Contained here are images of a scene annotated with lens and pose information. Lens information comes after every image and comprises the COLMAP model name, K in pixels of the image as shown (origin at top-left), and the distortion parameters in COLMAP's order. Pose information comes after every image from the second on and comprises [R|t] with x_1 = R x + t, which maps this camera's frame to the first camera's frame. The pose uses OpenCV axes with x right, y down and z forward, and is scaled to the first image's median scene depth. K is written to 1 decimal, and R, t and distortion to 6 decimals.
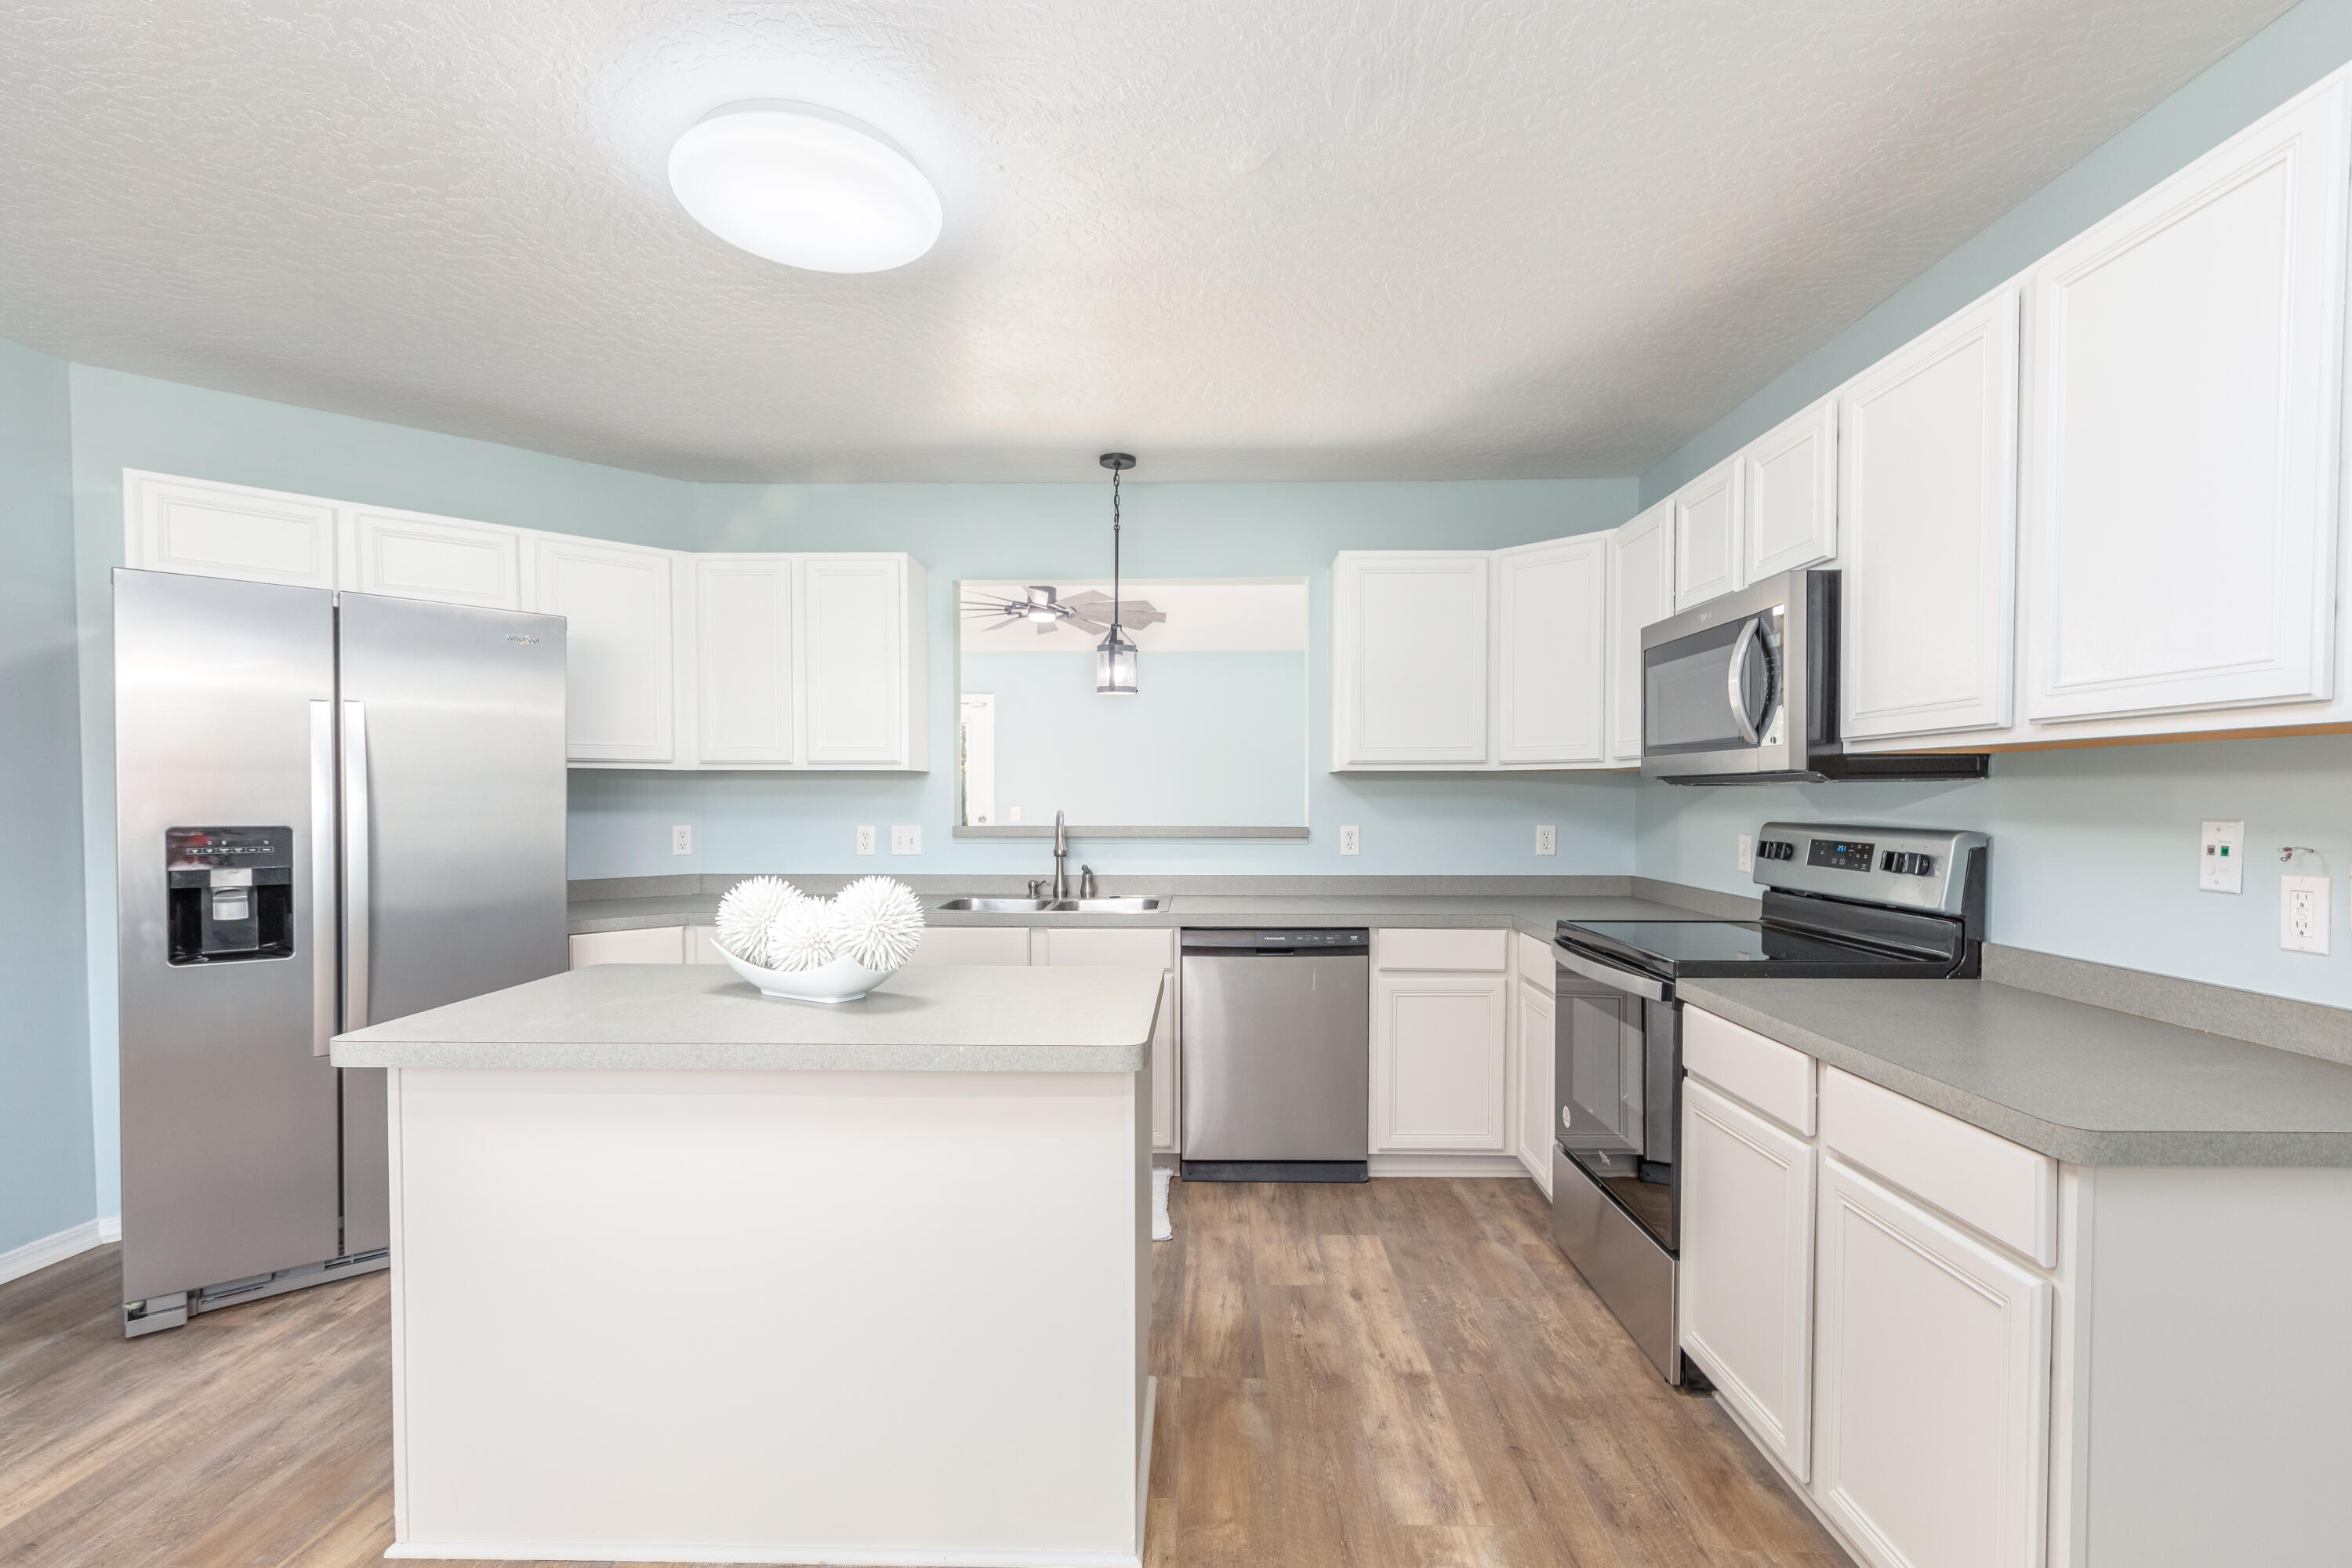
lens RADIAL K [[1083.9, 0, 1177.3], [0, 1083.9, 824.6], [0, 0, 1]] dist [0.007682, -0.000693]
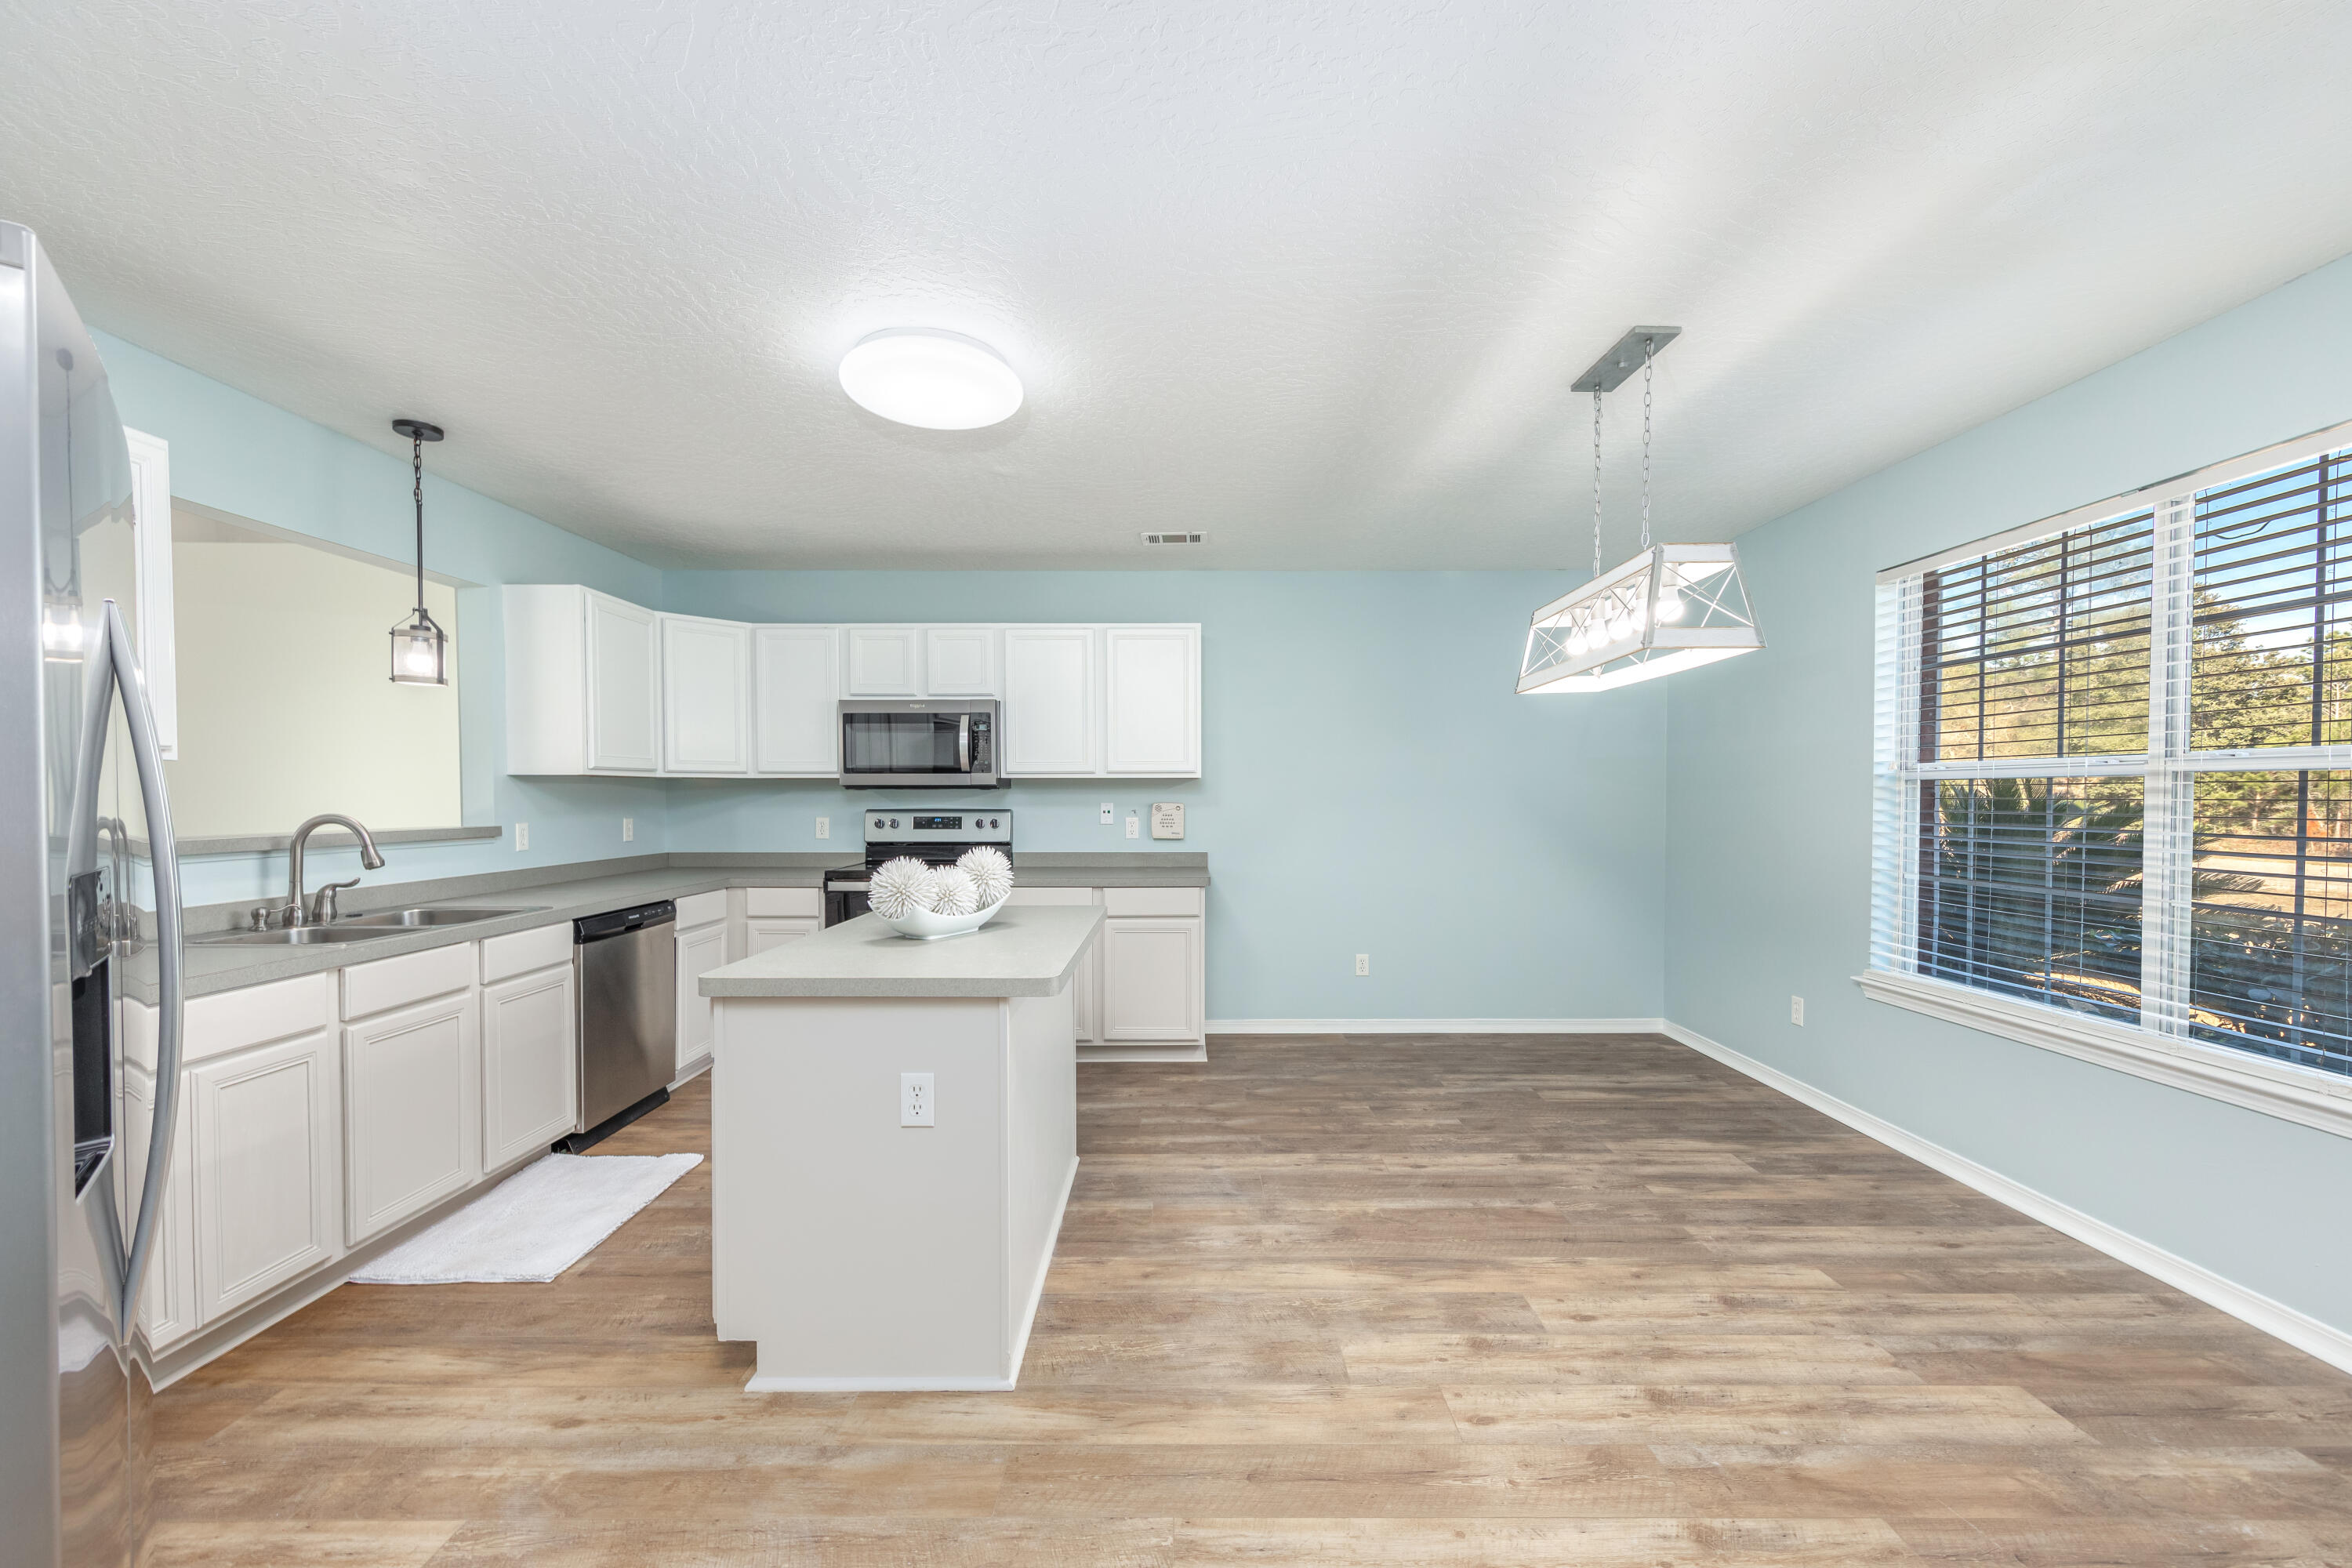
lens RADIAL K [[929.4, 0, 1181.3], [0, 929.4, 816.2], [0, 0, 1]] dist [0.003424, -0.000764]
pose [[-0.022147, -0.023102, 0.999488, -1.026158], [0.029976, 0.999268, 0.023761, -0.012222], [-0.999305, 0.030487, -0.021438, 0.458910]]
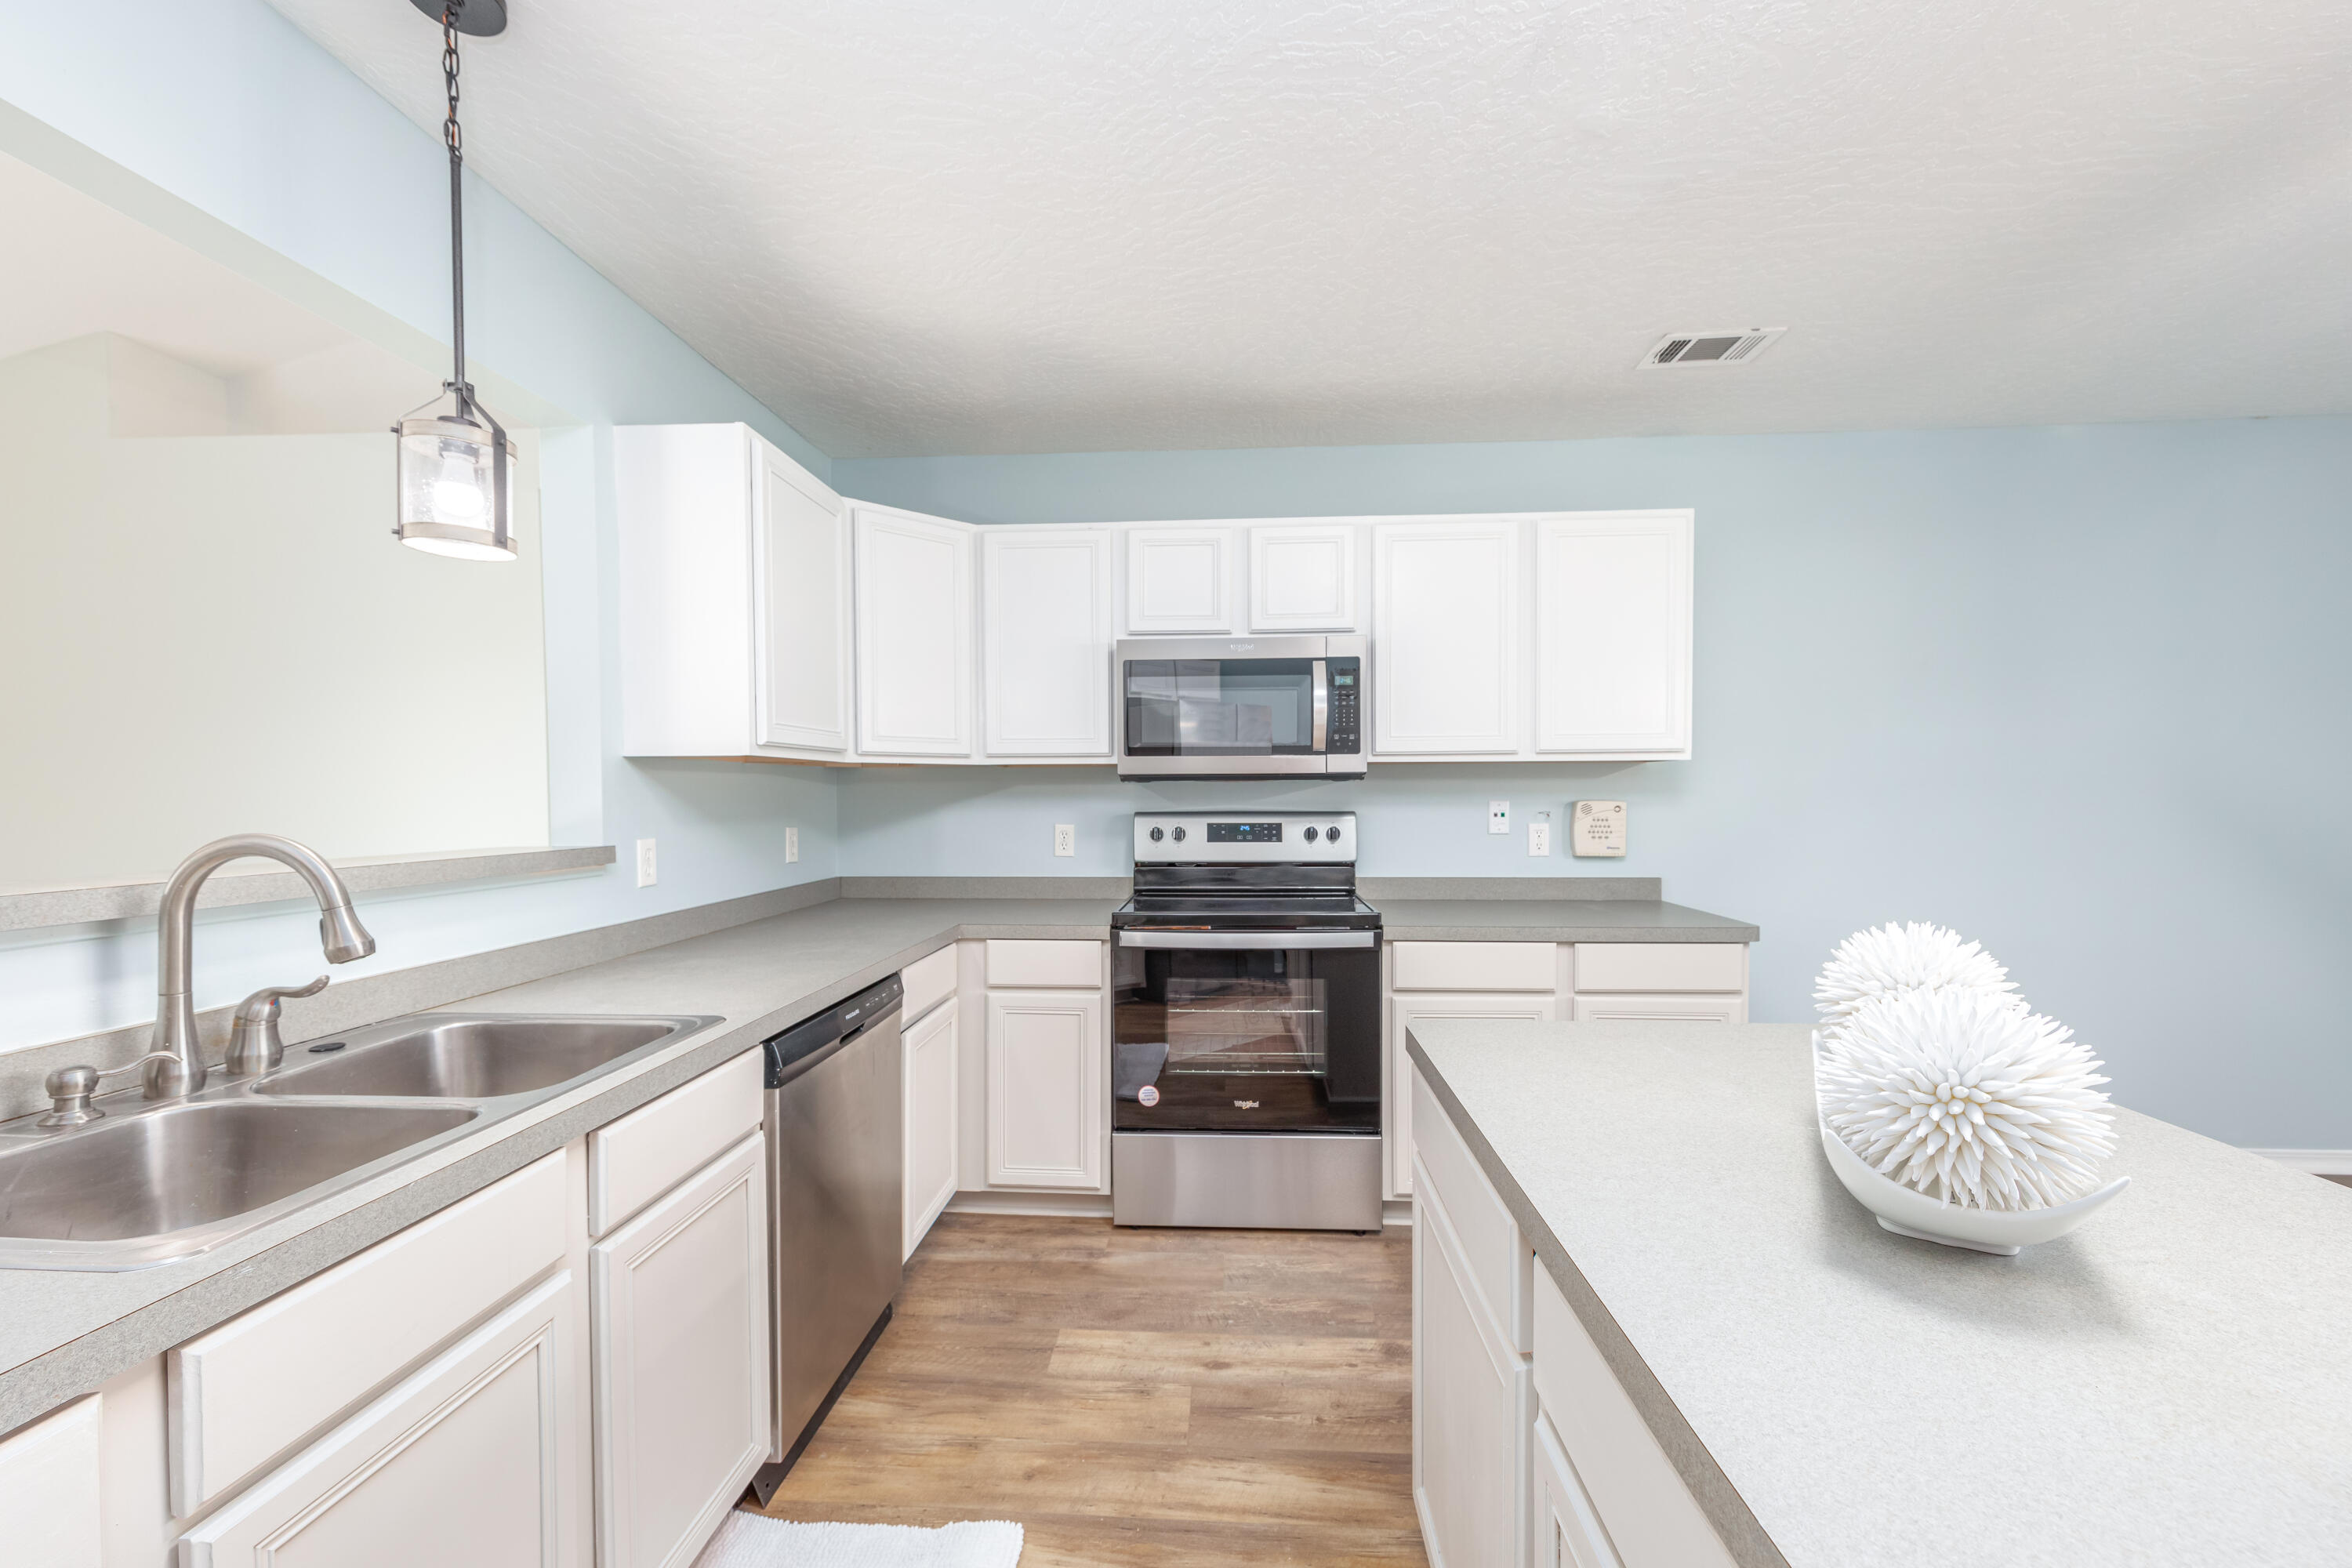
lens RADIAL K [[929.4, 0, 1179.3], [0, 929.4, 816.6], [0, 0, 1]] dist [0.003424, -0.000764]
pose [[0.041499, -0.026053, 0.998799, -0.490937], [0.033469, 0.999135, 0.024671, -0.020935], [-0.998578, 0.032405, 0.042335, 0.852161]]
